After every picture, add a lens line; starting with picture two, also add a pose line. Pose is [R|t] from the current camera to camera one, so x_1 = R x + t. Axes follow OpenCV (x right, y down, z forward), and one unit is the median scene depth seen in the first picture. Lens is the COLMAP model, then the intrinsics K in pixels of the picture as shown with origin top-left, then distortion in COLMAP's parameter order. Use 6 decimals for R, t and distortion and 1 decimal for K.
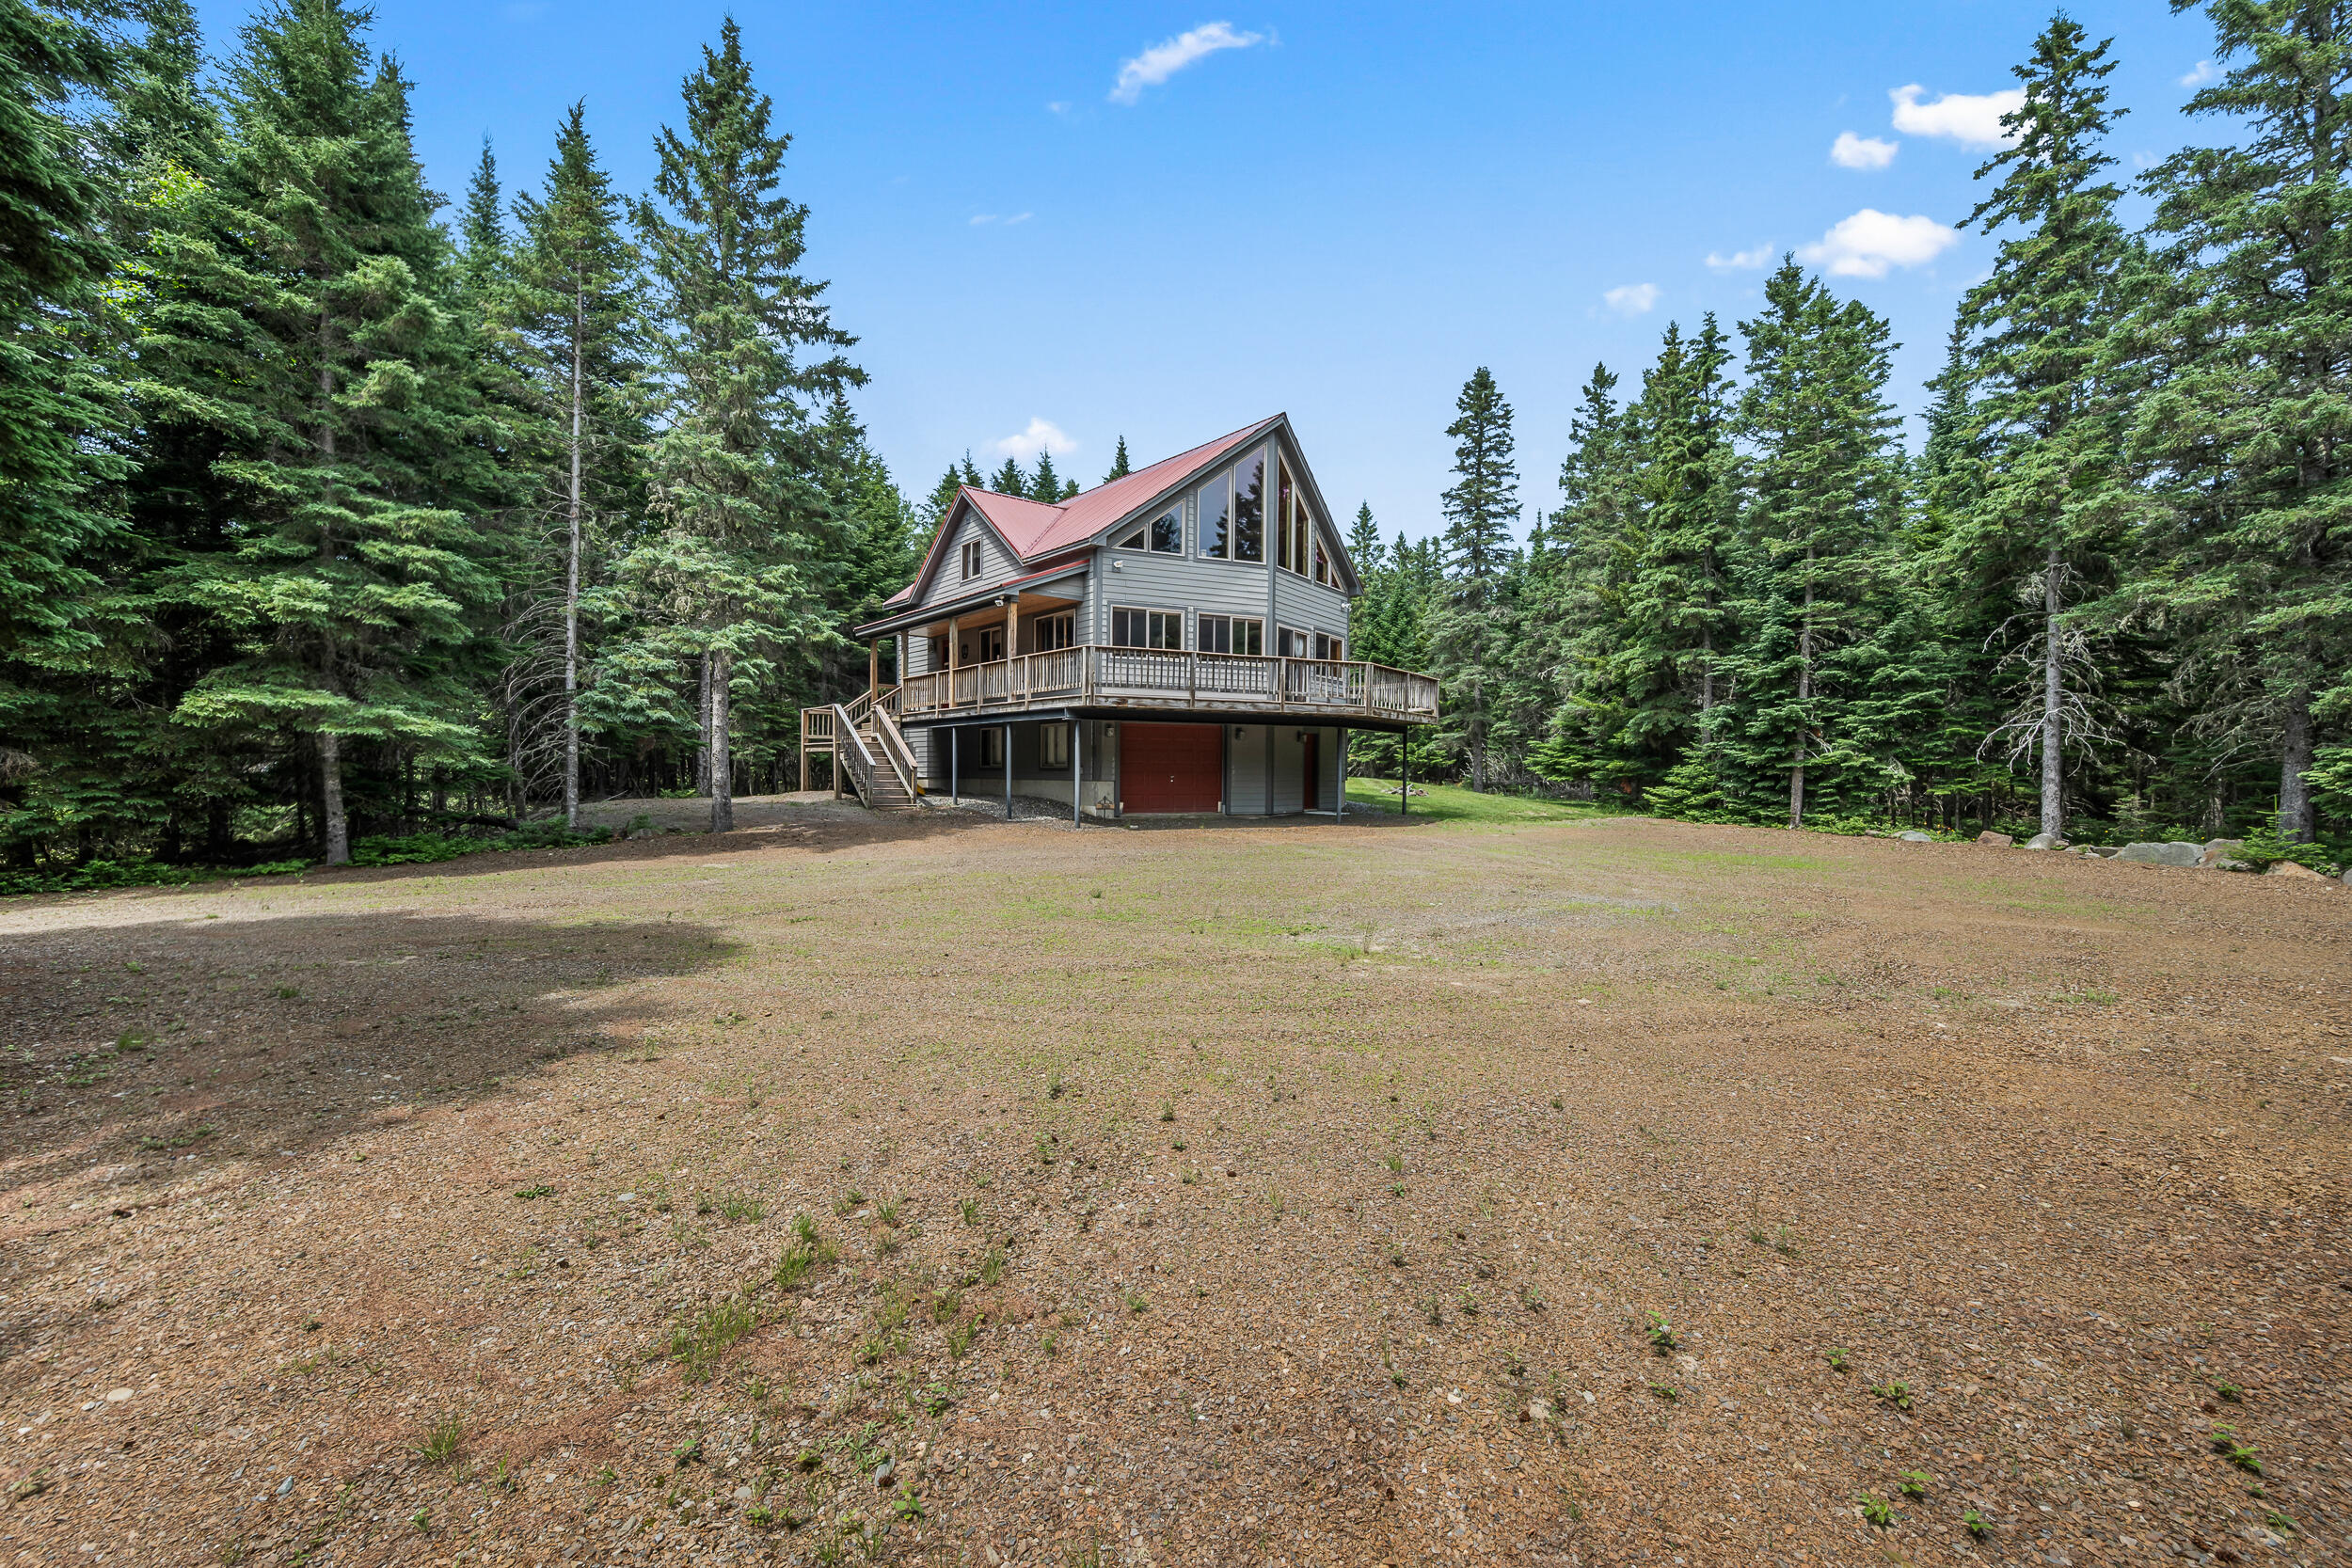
lens RADIAL K [[910.4, 0, 1165.7], [0, 910.4, 765.8], [0, 0, 1]] dist [0.002158, 0.000075]
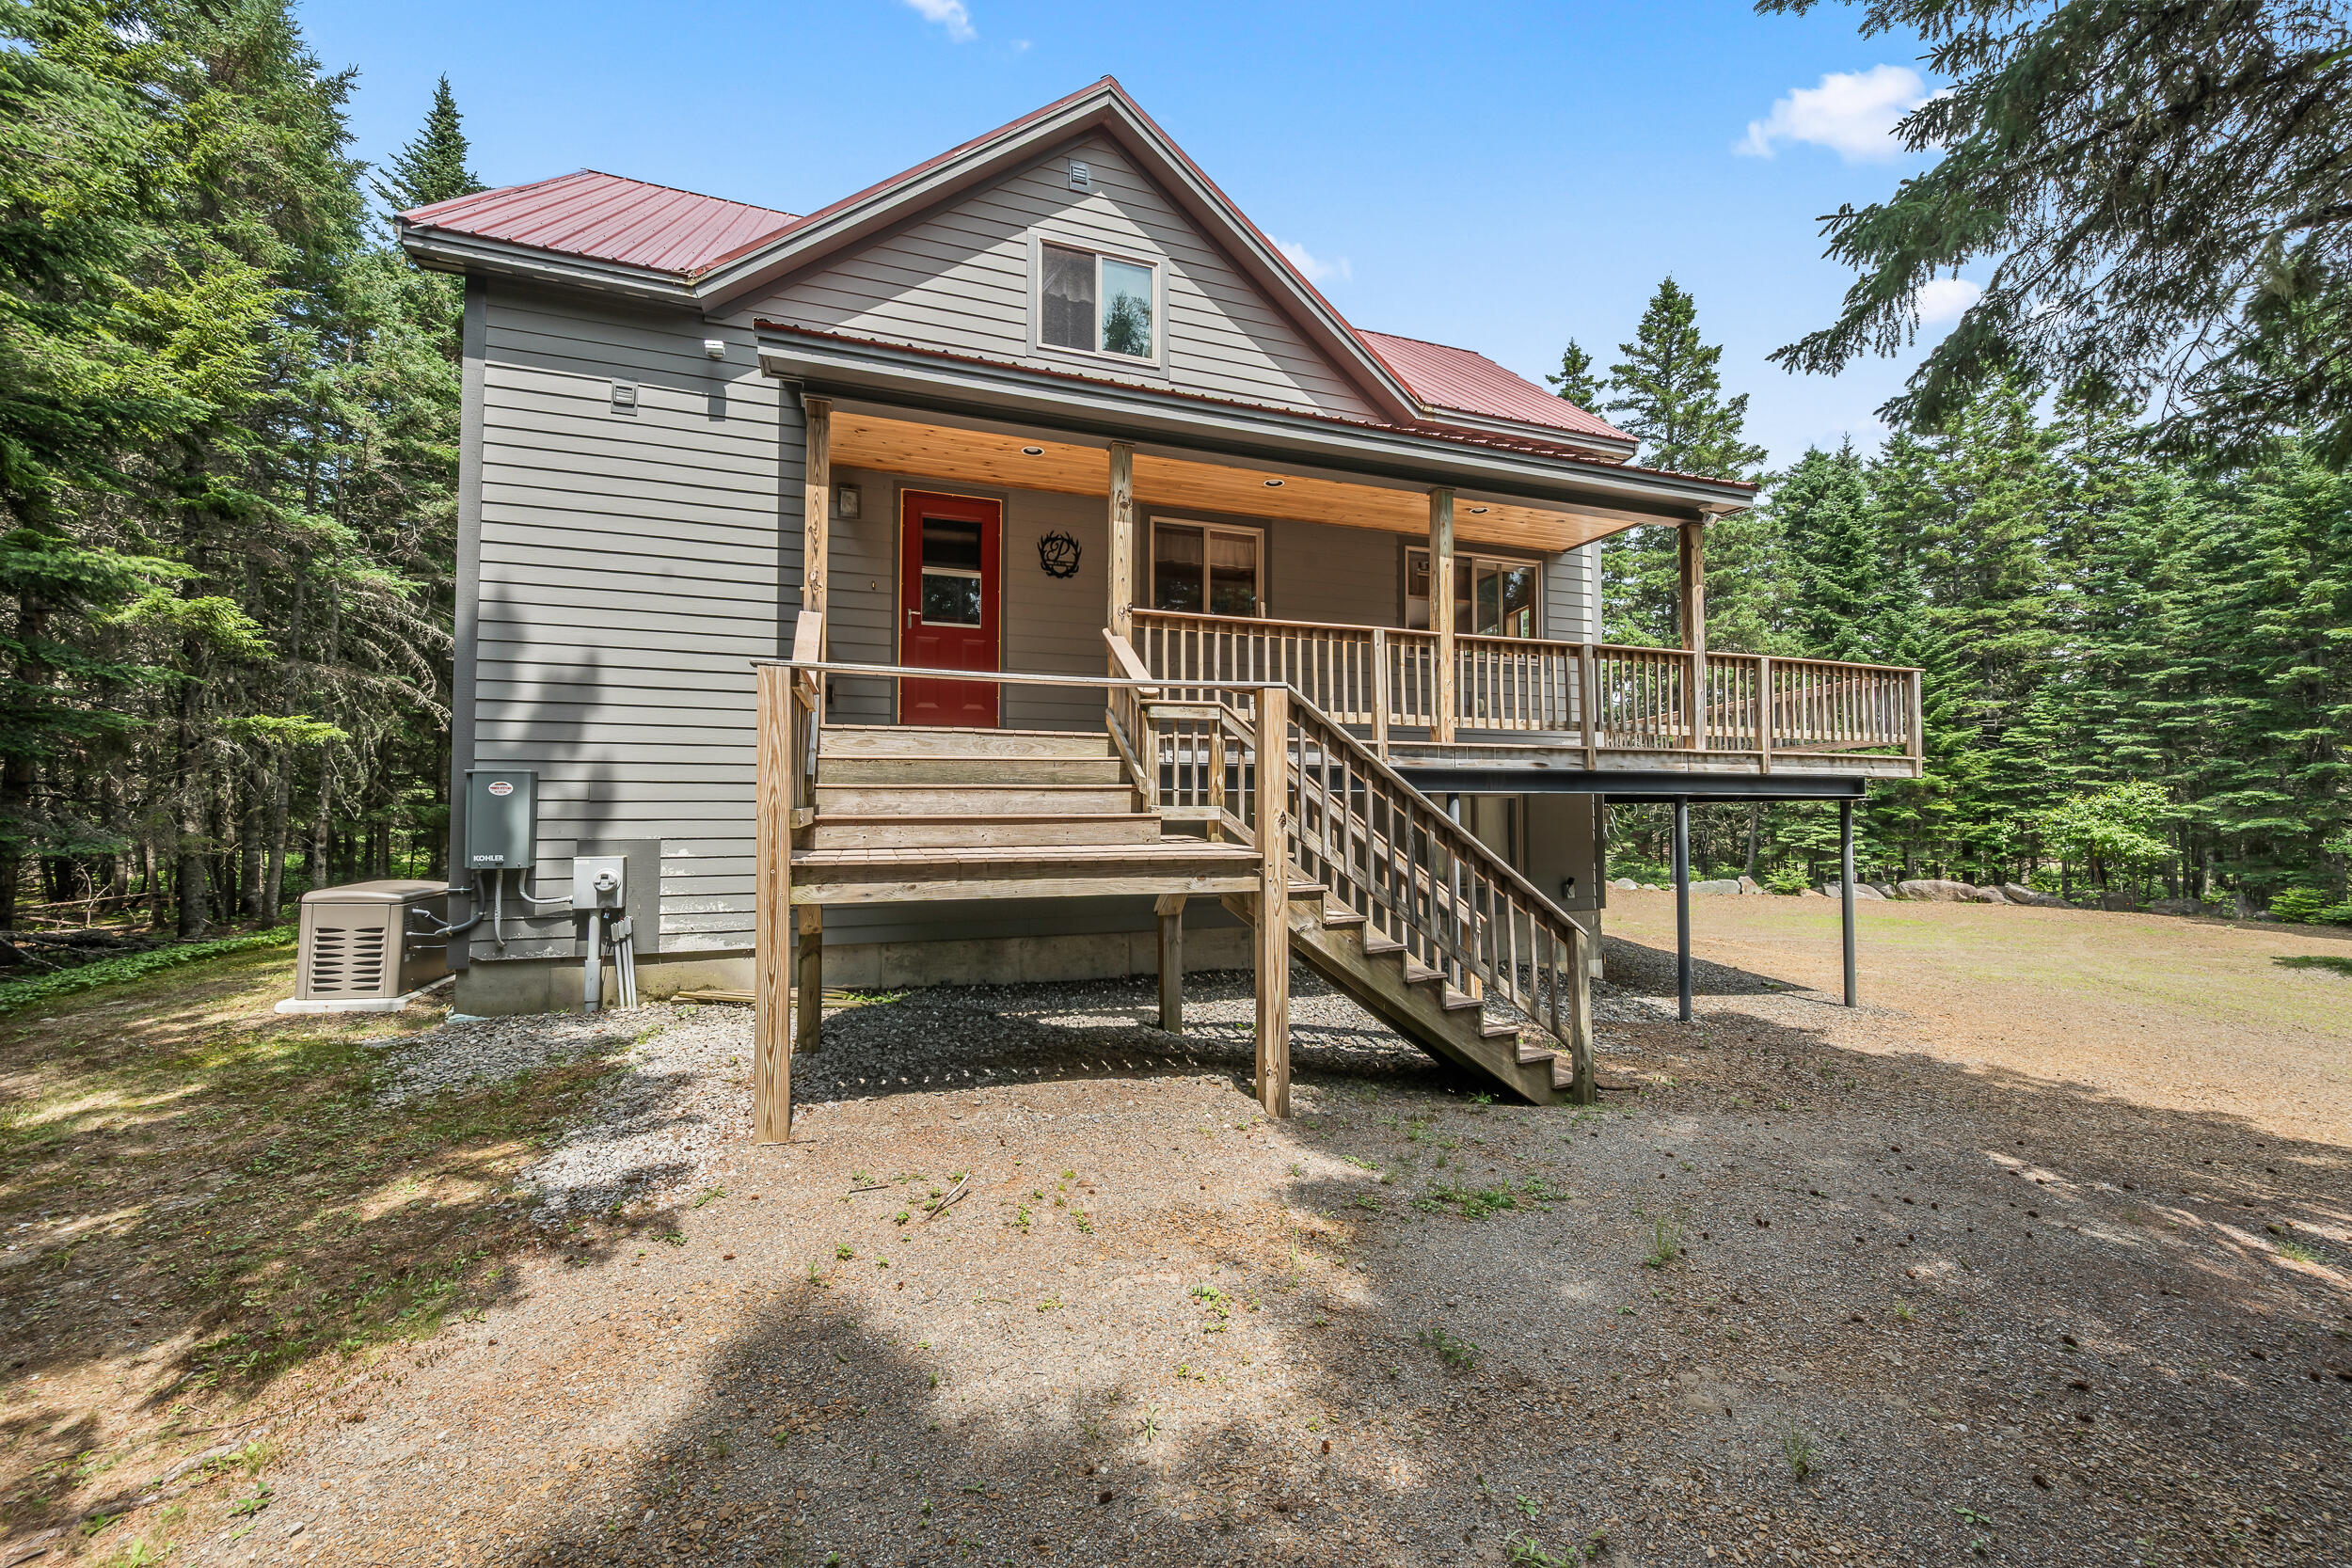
lens RADIAL K [[910.4, 0, 1169.1], [0, 910.4, 784.1], [0, 0, 1]] dist [0.002158, 0.000075]
pose [[0.332329, 0.098368, 0.938020, -0.542878], [0.035225, 0.992558, -0.116567, -0.012196], [-0.942505, 0.071780, 0.326391, 0.920081]]
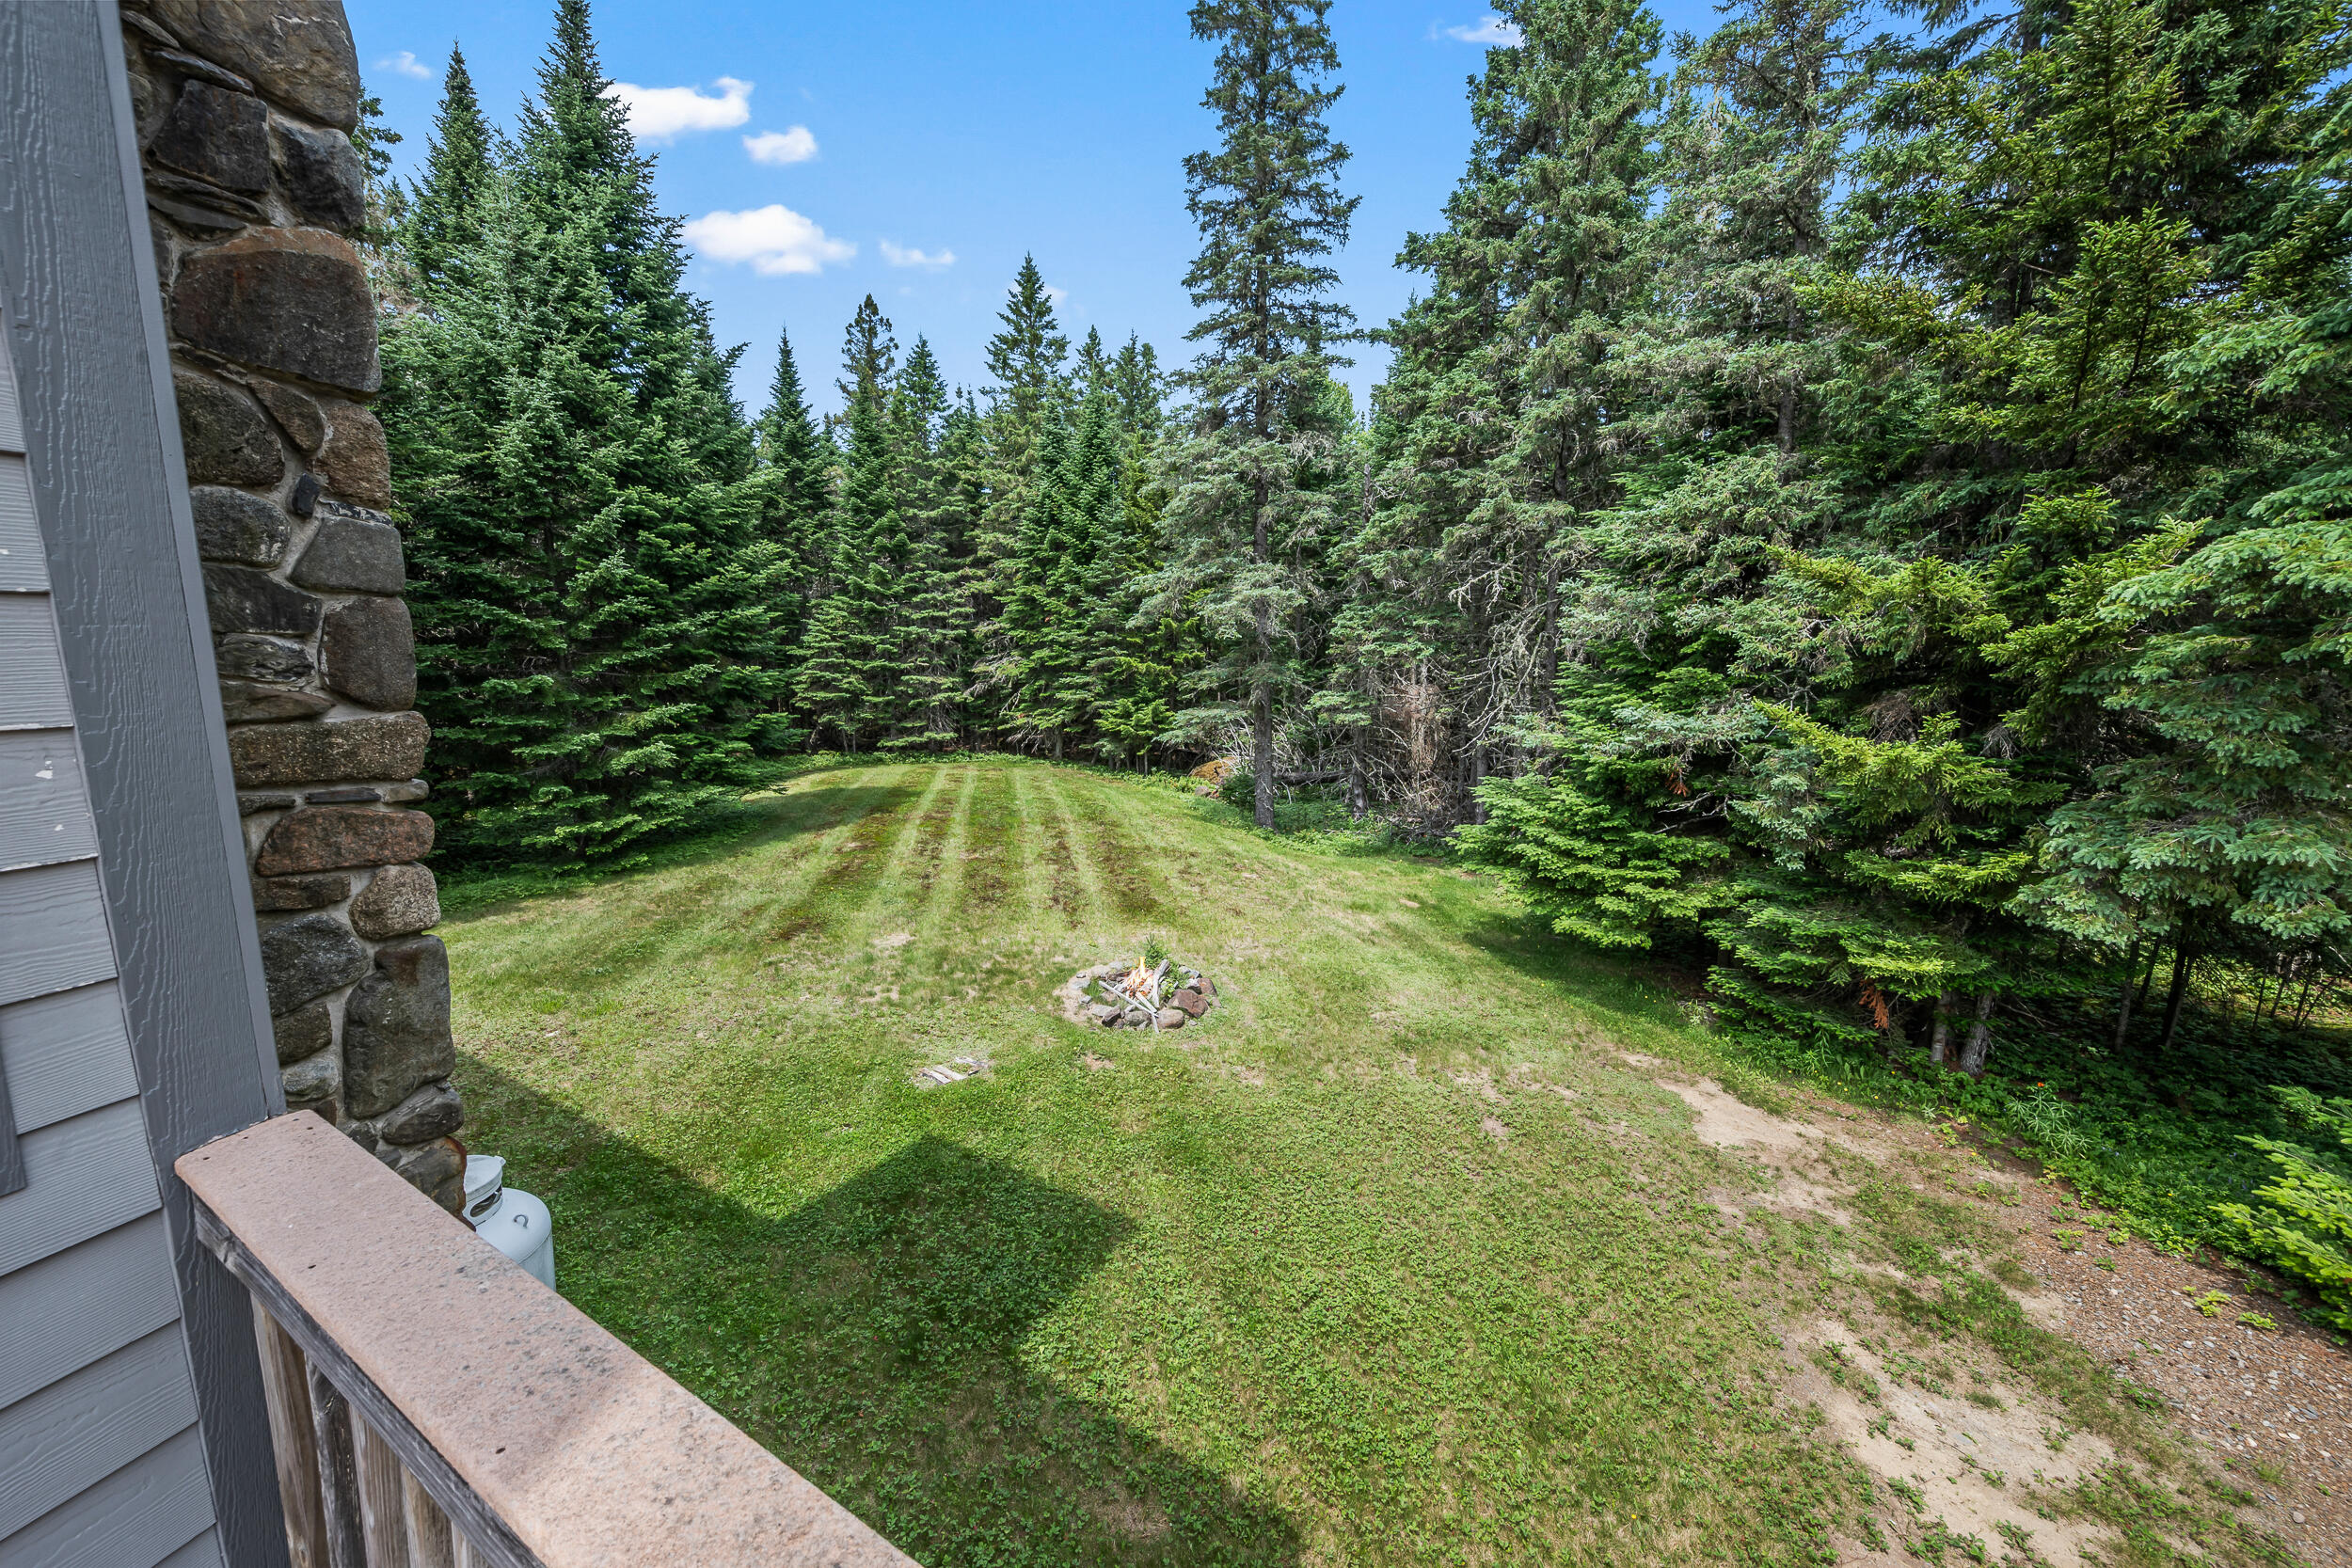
lens RADIAL K [[910.4, 0, 1186.9], [0, 910.4, 780.3], [0, 0, 1]] dist [0.002158, 0.000075]
pose [[0.938381, -0.064176, 0.339590, 0.255252], [0.016017, 0.989627, 0.142763, -0.123358], [-0.345230, -0.128527, 0.929676, 1.041508]]
